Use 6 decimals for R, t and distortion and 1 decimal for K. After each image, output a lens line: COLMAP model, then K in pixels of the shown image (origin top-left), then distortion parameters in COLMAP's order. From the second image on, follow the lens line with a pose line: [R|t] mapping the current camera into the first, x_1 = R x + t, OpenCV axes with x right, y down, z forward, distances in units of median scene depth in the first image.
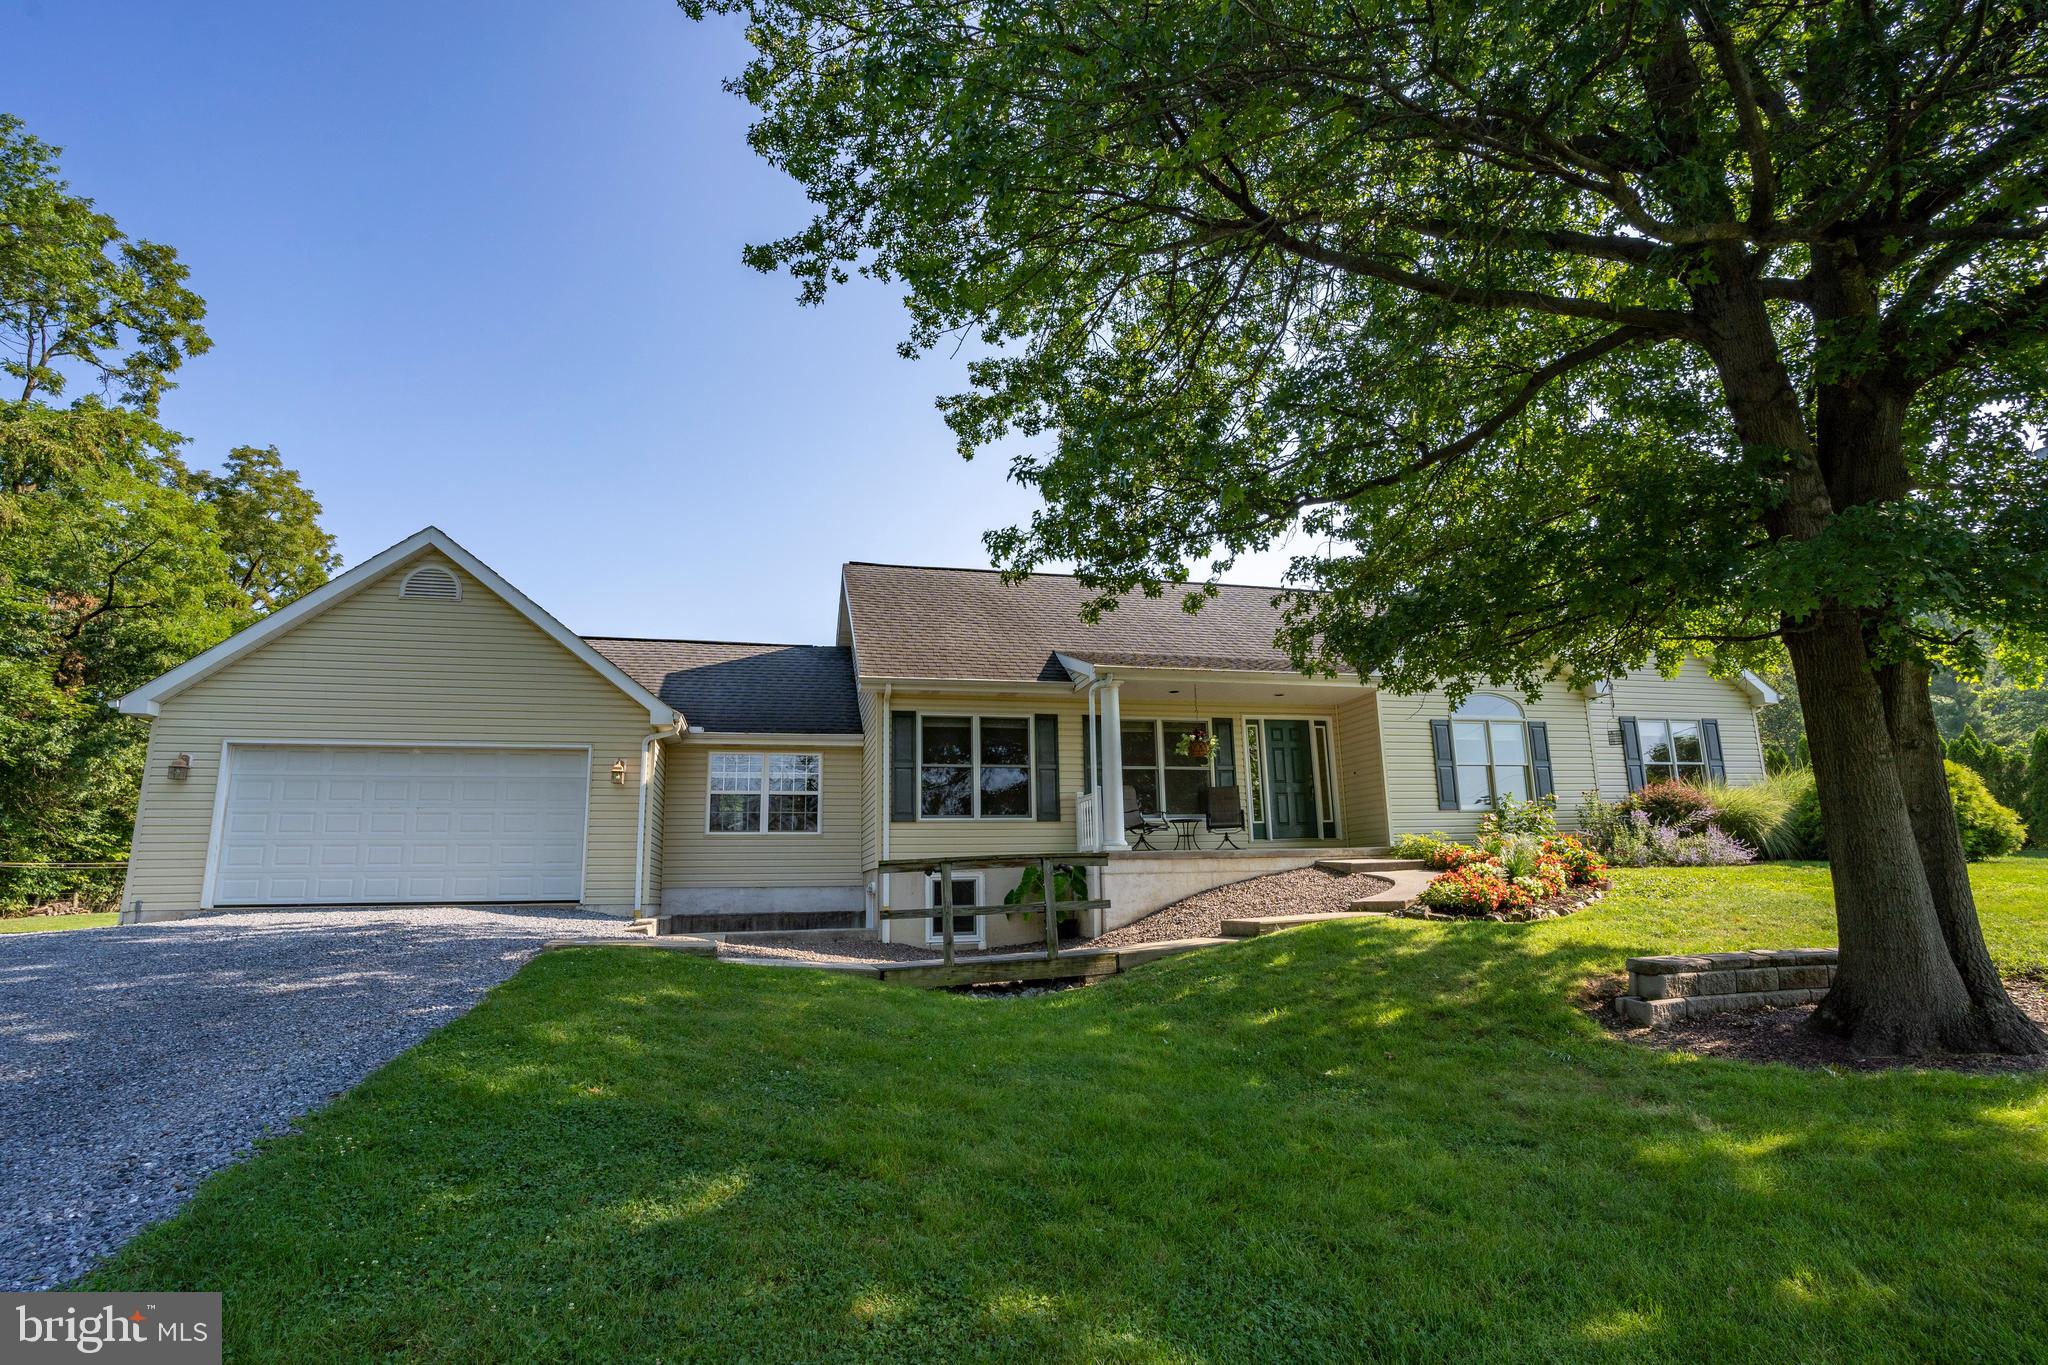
lens RADIAL K [[1027.5, 0, 1021.0], [0, 1027.5, 673.8], [0, 0, 1]] dist [-0.084221, 0.037298]
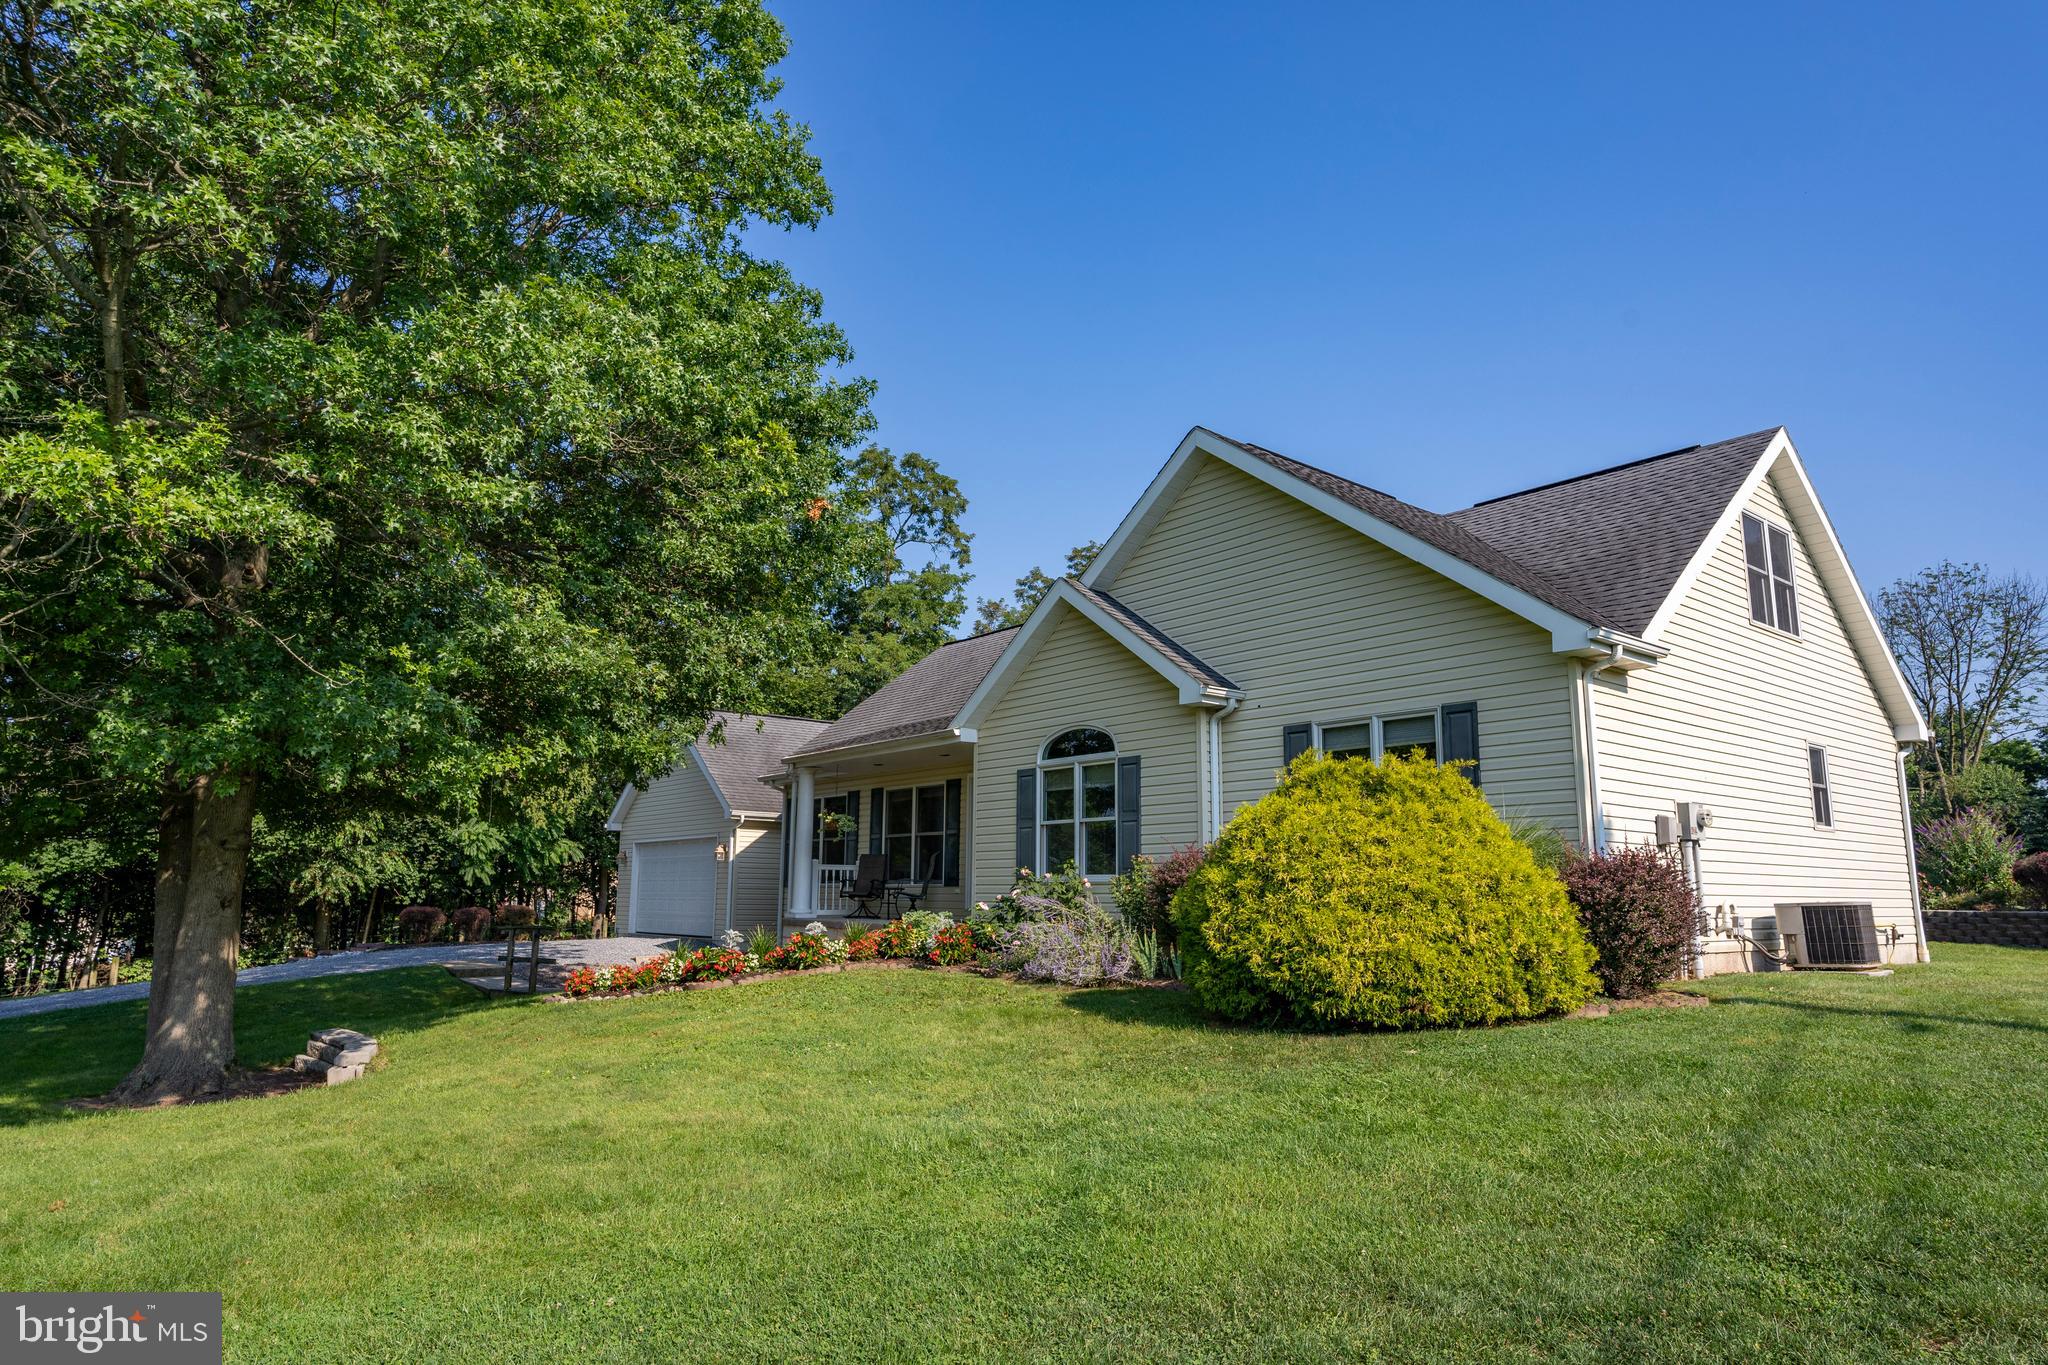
lens RADIAL K [[1275.4, 0, 1024.0], [0, 1275.4, 682.5], [0, 0, 1]] dist [-0.043033, 0.046959]
pose [[0.409657, -0.132335, -0.902590, 1.341878], [0.159728, 0.984542, -0.071855, 0.051218], [0.898147, -0.114733, 0.424463, 0.576047]]
